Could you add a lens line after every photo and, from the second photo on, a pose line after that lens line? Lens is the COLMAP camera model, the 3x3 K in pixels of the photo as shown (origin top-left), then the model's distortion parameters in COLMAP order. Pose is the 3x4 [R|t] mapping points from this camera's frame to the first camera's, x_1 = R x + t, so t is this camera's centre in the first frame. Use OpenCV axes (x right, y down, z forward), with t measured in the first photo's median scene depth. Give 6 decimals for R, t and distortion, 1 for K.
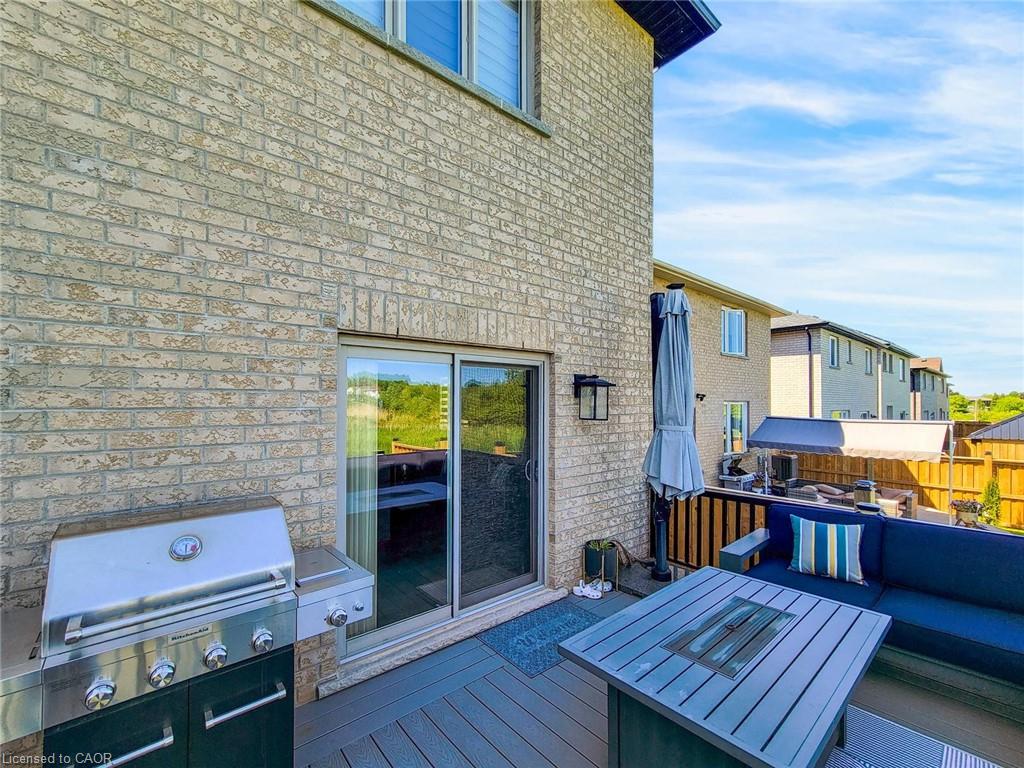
lens RADIAL K [[420.1, 0, 507.5], [0, 420.1, 394.1], [0, 0, 1]] dist [0.000502, 0.000042]
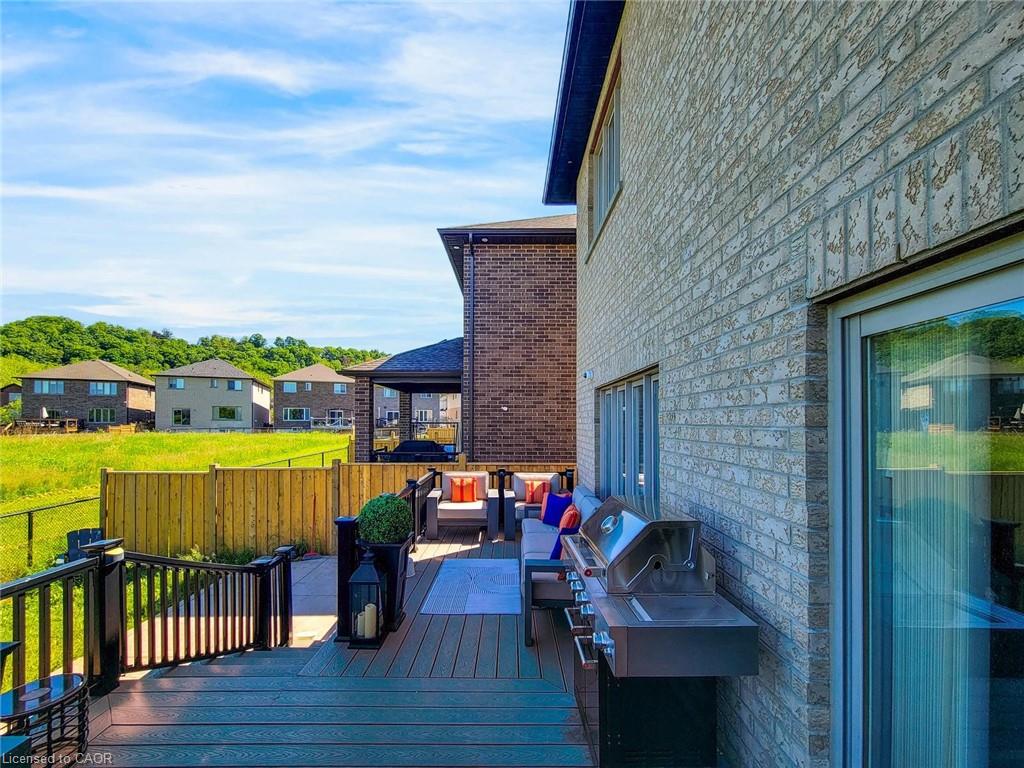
lens RADIAL K [[432.8, 0, 508.5], [0, 432.8, 422.9], [0, 0, 1]] dist [0.001023, 0.000272]
pose [[-0.643035, -0.004643, -0.765823, 0.375666], [0.003795, 0.999950, -0.009248, 0.029521], [0.765827, -0.008853, -0.642985, 1.110874]]
